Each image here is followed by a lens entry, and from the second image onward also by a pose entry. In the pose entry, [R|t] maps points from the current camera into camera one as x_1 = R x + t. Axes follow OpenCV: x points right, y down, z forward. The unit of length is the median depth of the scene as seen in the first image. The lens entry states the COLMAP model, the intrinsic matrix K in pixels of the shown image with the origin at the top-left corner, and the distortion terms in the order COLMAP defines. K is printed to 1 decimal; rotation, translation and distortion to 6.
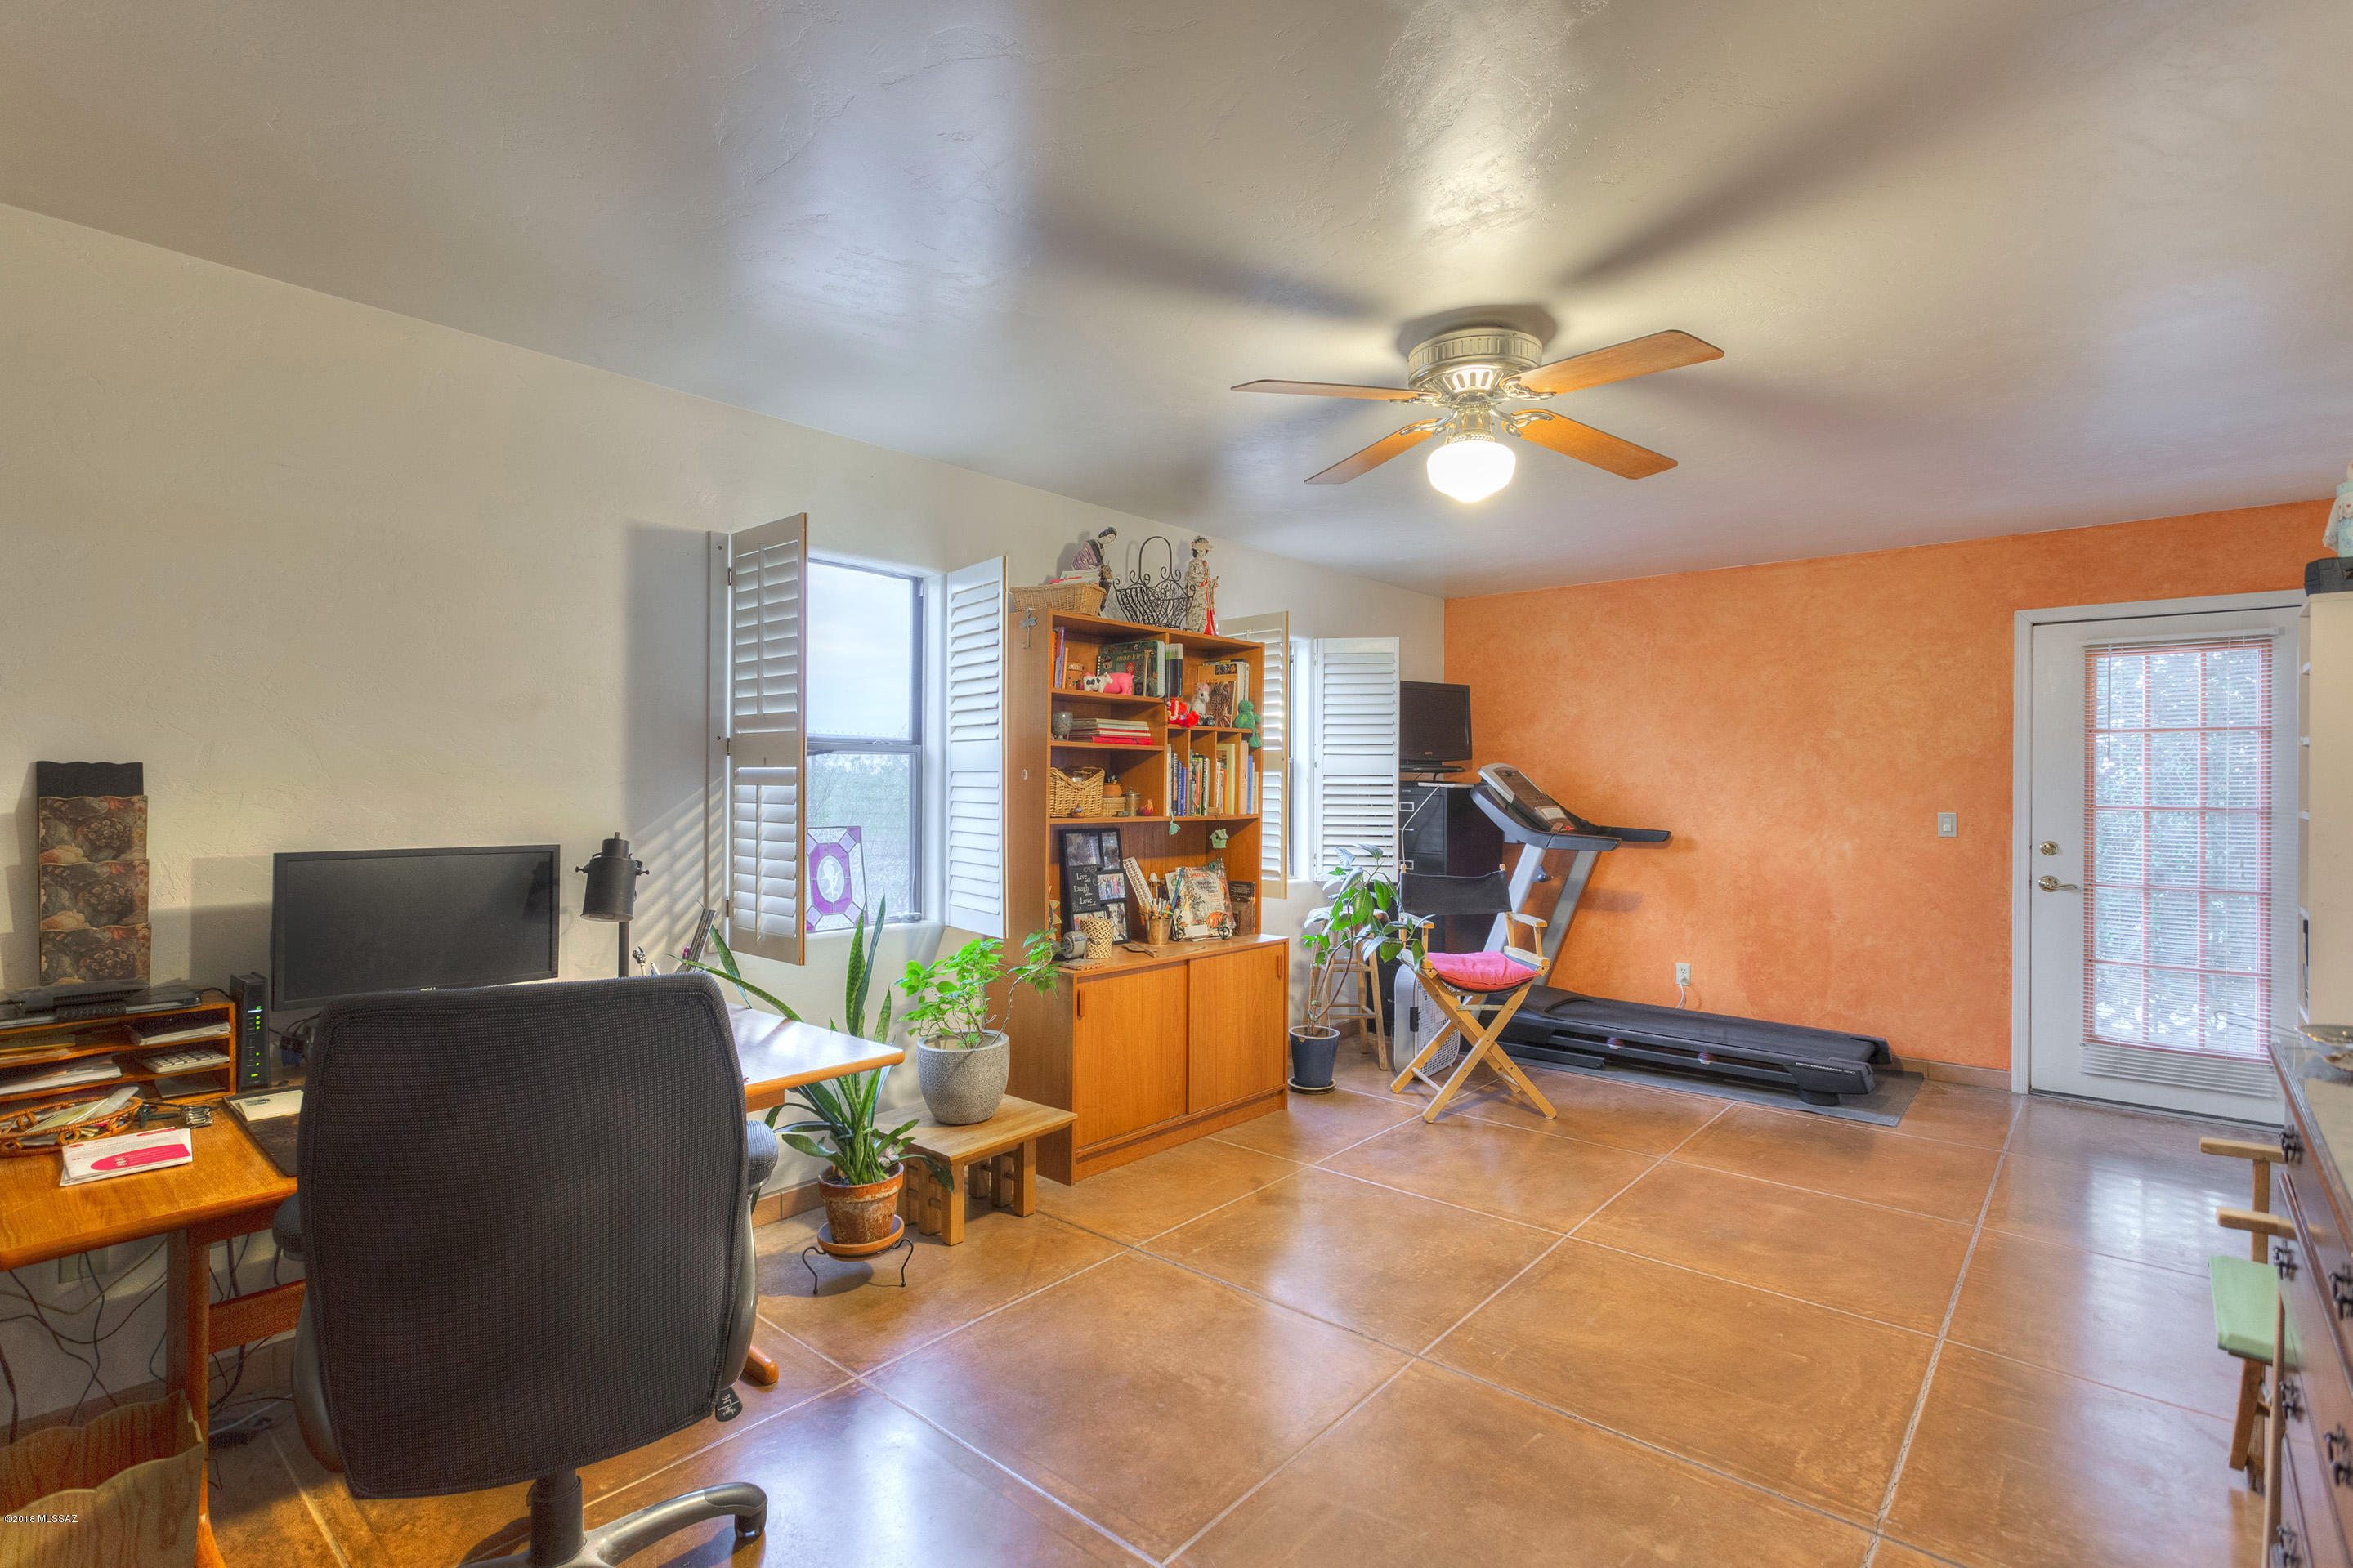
lens RADIAL K [[1105.6, 0, 1179.2], [0, 1105.6, 790.4], [0, 0, 1]] dist [0.030188, 0.000027]
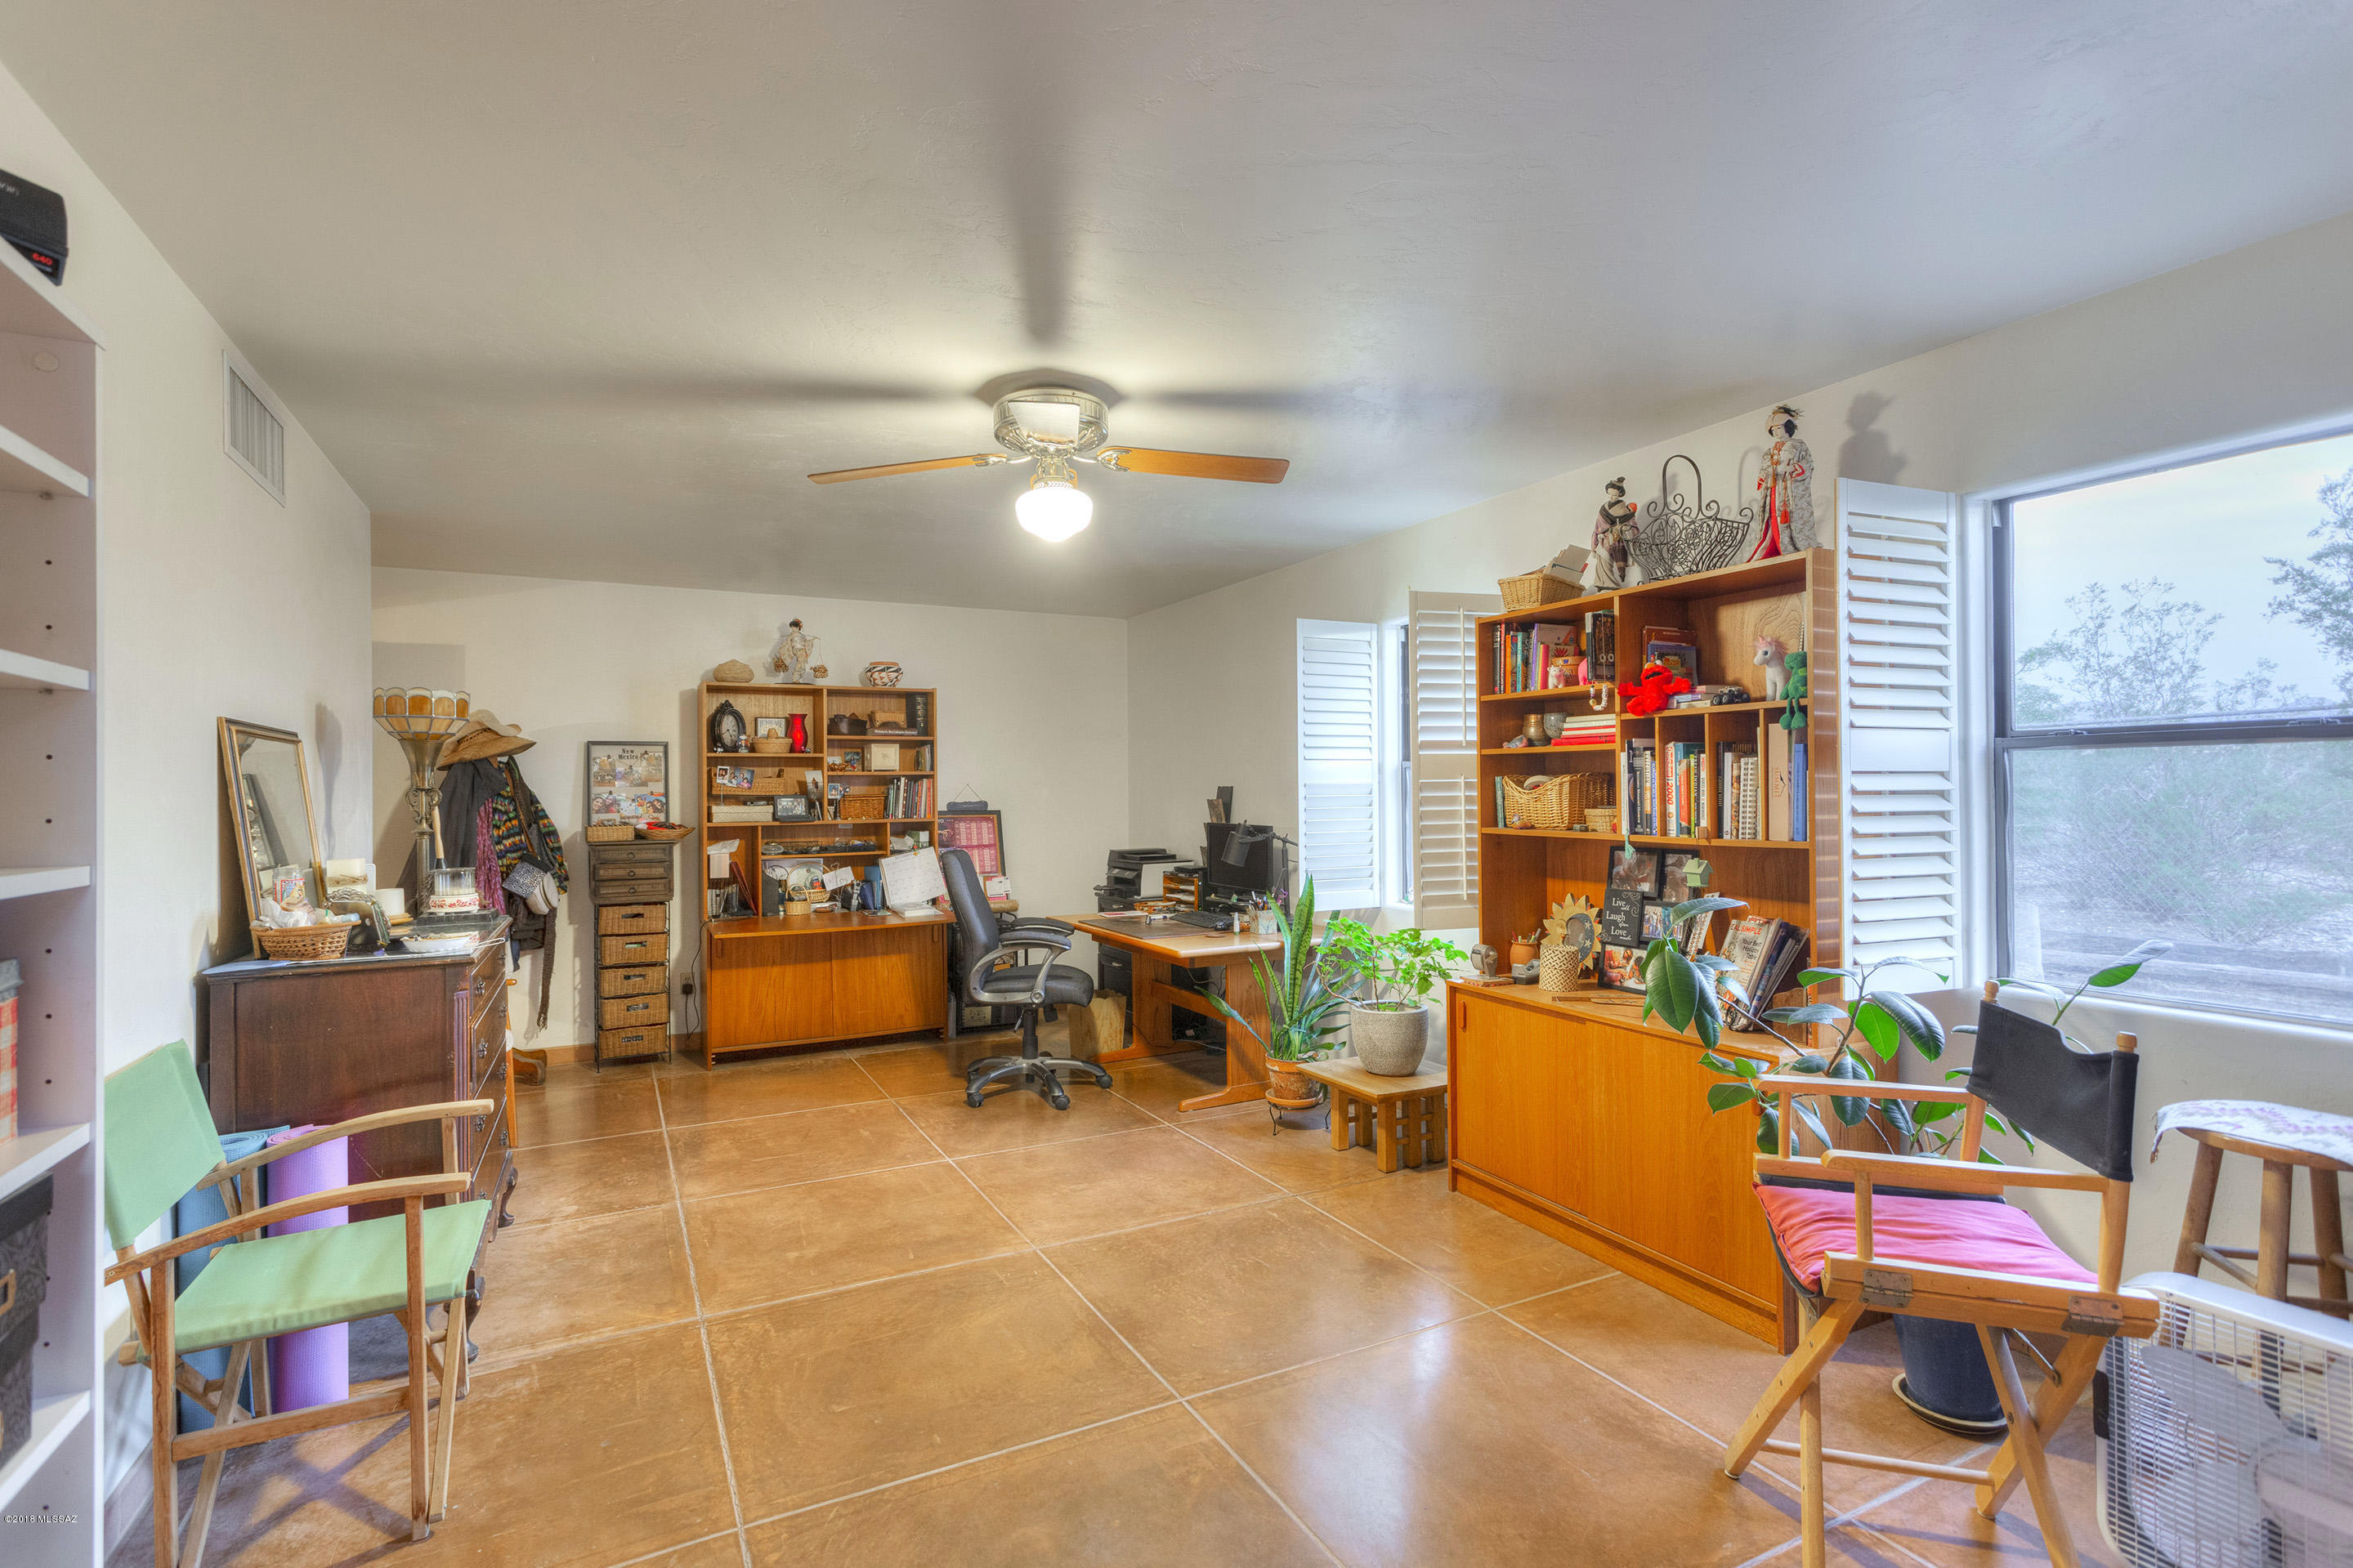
lens RADIAL K [[1105.6, 0, 1175.9], [0, 1105.6, 791.2], [0, 0, 1]] dist [0.030188, 0.000027]
pose [[-0.384961, -0.011074, -0.922866, 1.053808], [0.001655, 0.999918, -0.012689, 0.004505], [0.922931, -0.006412, -0.384912, 1.303686]]
